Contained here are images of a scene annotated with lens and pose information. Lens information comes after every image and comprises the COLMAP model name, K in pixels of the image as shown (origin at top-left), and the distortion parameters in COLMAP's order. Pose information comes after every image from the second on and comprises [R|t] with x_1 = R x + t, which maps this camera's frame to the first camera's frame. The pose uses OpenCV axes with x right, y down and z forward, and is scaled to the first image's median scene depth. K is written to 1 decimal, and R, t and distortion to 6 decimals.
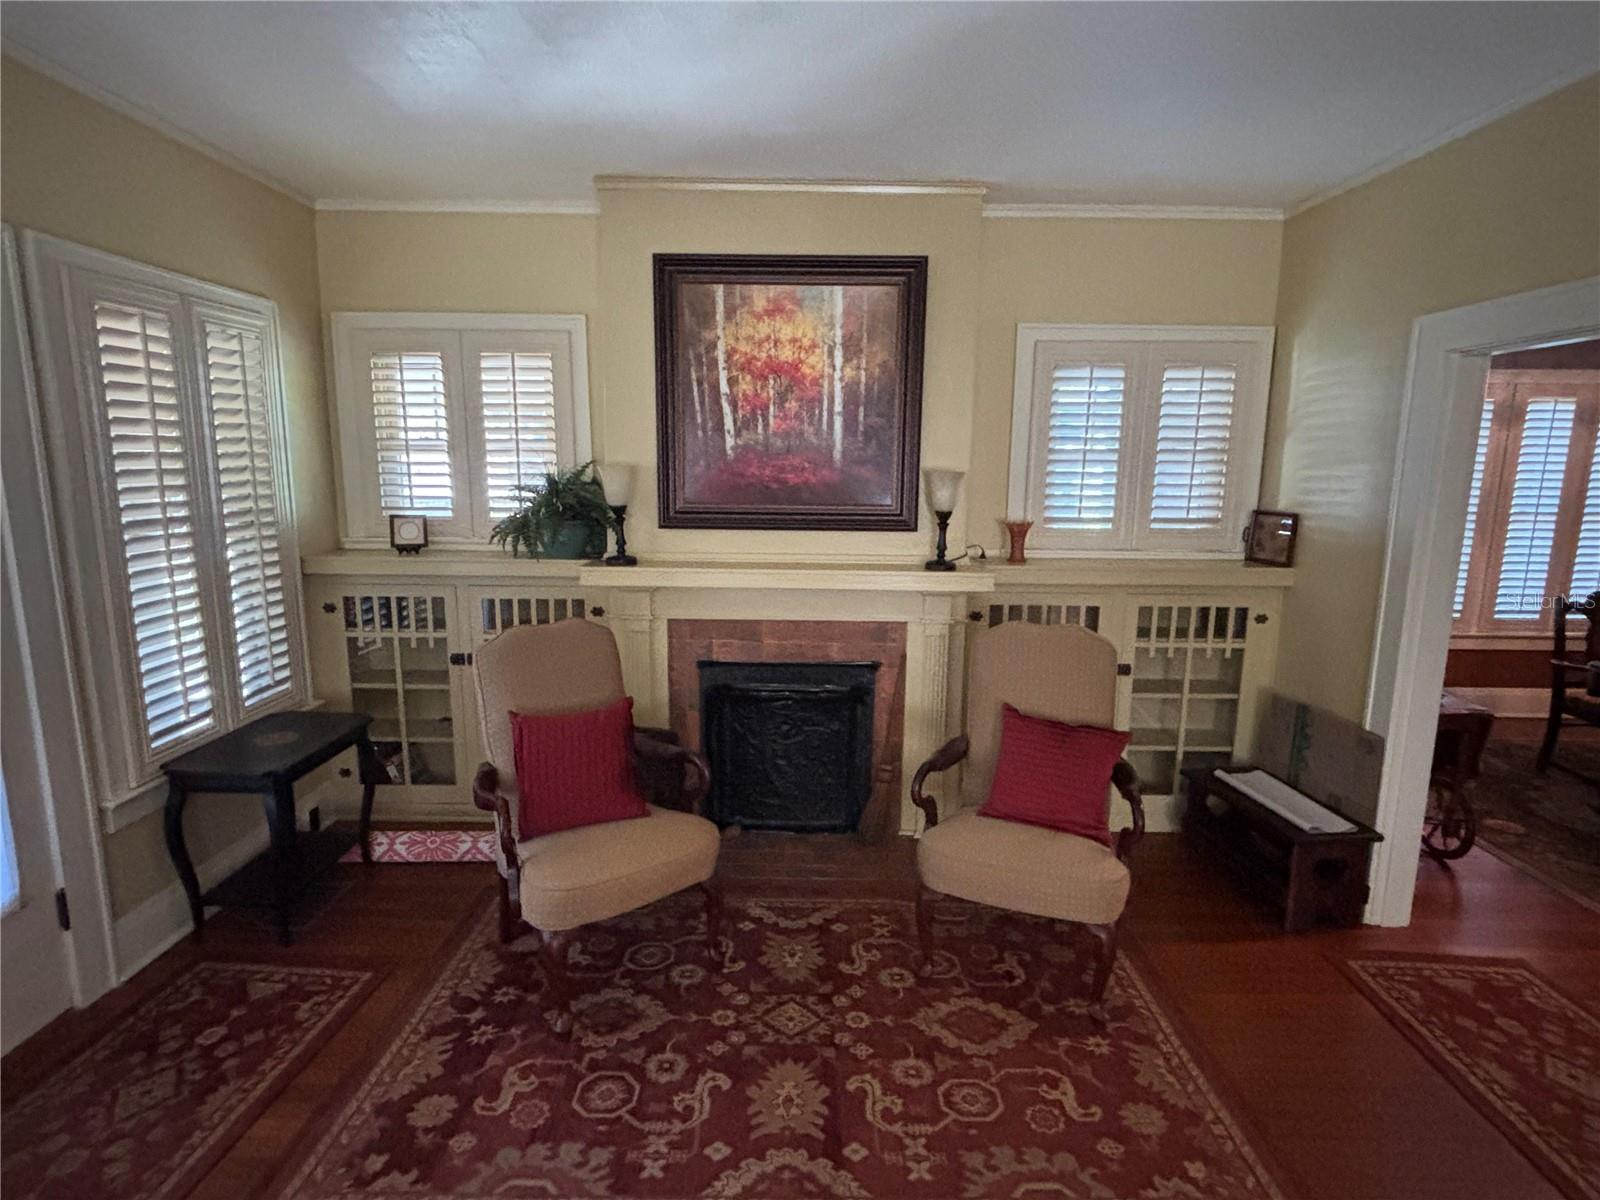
lens RADIAL K [[822.4, 0, 798.3], [0, 822.4, 597.0], [0, 0, 1]] dist [0.006236, -0.002635]
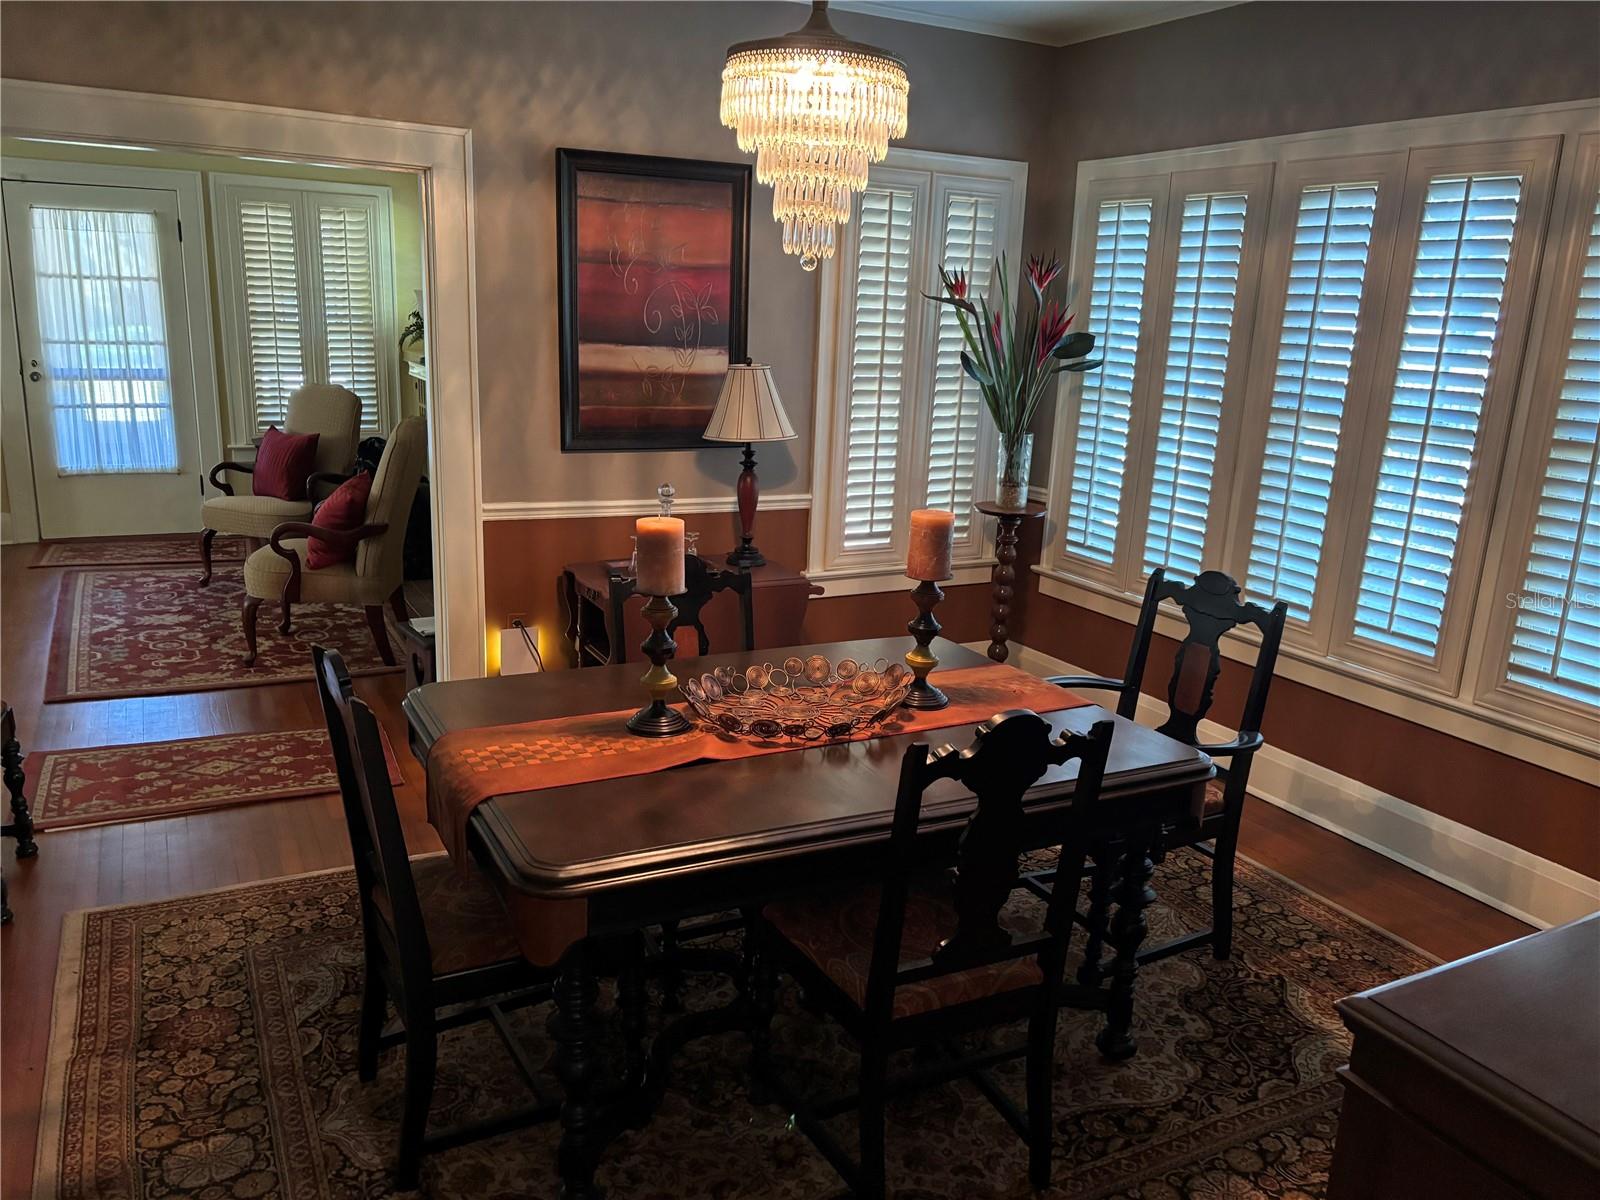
lens RADIAL K [[1178.8, 0, 799.9], [0, 1178.8, 562.5], [0, 0, 1]] dist [0.007094, 0.002021]
pose [[0.487206, 0.190371, -0.852285, 2.728689], [-0.191168, 0.975529, 0.108619, -0.074379], [0.852106, 0.110010, 0.511676, 0.786190]]
